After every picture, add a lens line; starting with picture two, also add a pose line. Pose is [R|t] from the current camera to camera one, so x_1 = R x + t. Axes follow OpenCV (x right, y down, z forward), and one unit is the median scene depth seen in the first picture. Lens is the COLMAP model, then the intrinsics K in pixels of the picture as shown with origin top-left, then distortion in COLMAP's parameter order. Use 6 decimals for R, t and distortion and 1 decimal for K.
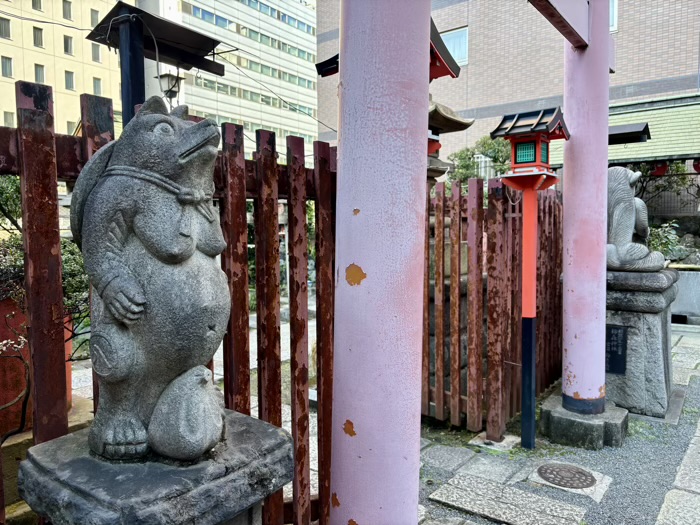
lens RADIAL K [[528.8, 0, 358.7], [0, 528.8, 261.7], [0, 0, 1]] dist [0.060730, -0.071906]
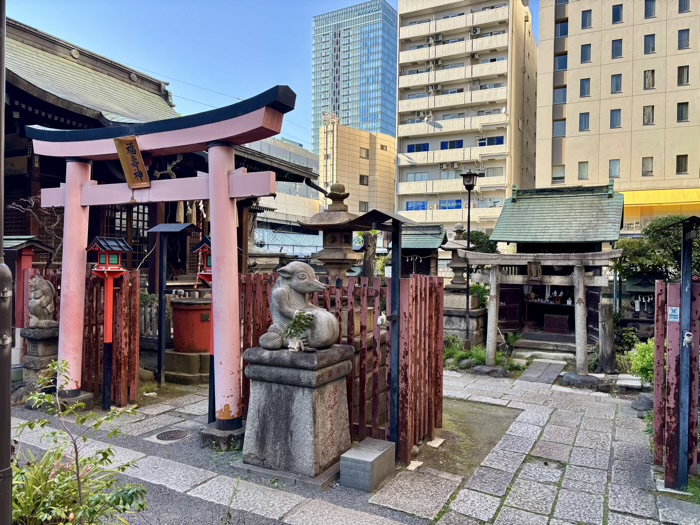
lens RADIAL K [[527.7, 0, 355.1], [0, 527.7, 261.5], [0, 0, 1]] dist [0.058210, -0.072776]
pose [[0.156422, 0.009497, -0.987645, 4.168068], [-0.073434, 0.997298, -0.002040, -0.456441], [0.984957, 0.072846, 0.156697, 2.310603]]
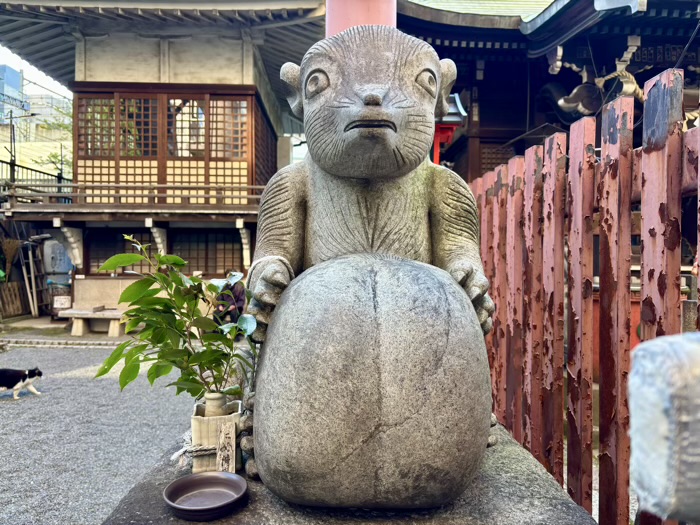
lens RADIAL K [[527.7, 0, 355.1], [0, 527.7, 261.5], [0, 0, 1]] dist [0.058210, -0.072776]
pose [[-0.794989, 0.008074, -0.606569, 1.579419], [-0.033695, 0.997780, 0.057442, -0.206611], [0.605687, 0.066104, -0.792953, 2.960999]]
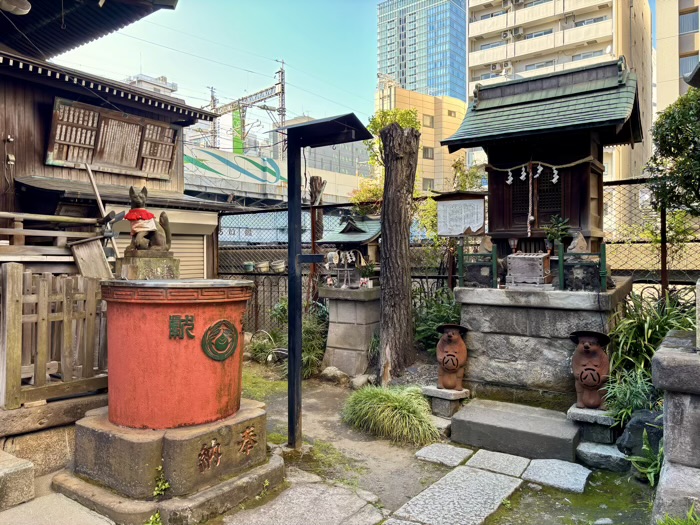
lens RADIAL K [[524.5, 0, 350.3], [0, 524.5, 256.4], [0, 0, 1]] dist [0.055516, -0.055705]
pose [[0.012618, 0.006549, -0.999899, -1.089004], [-0.054014, 0.998523, 0.005858, -0.152294], [0.998460, 0.053935, 0.012953, 3.573823]]
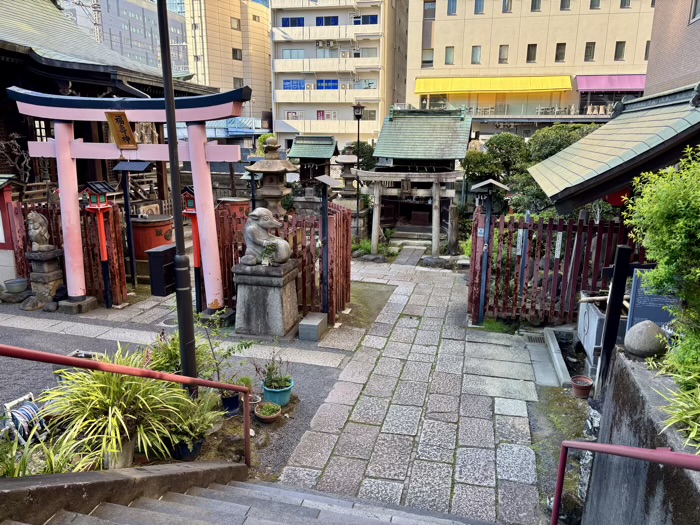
lens RADIAL K [[528.8, 0, 358.7], [0, 528.8, 261.7], [0, 0, 1]] dist [0.060730, -0.071906]
pose [[0.389891, 0.226275, -0.892628, 5.698380], [-0.068828, 0.973790, 0.216785, -1.033192], [0.918285, -0.023084, 0.395246, 1.409952]]
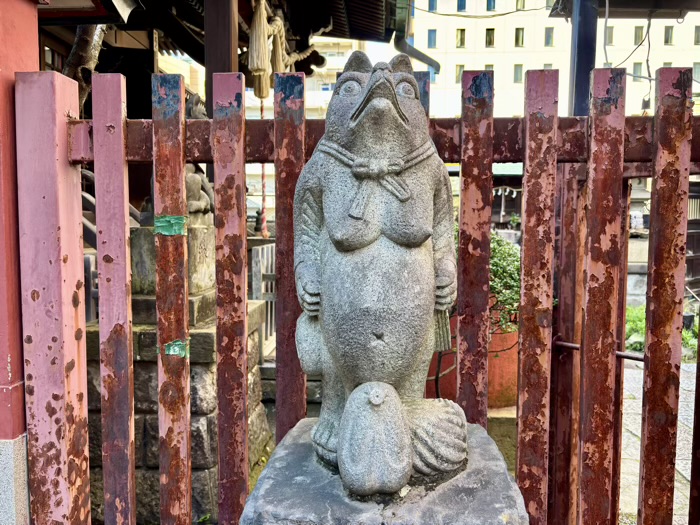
lens RADIAL K [[535.0, 0, 353.2], [0, 535.0, 261.7], [0, 0, 1]] dist [0.072393, -0.110909]
pose [[0.532033, 0.066417, -0.844114, 0.195455], [-0.060849, 0.997340, 0.040121, -0.007704], [0.844534, 0.030018, 0.534660, 0.301794]]
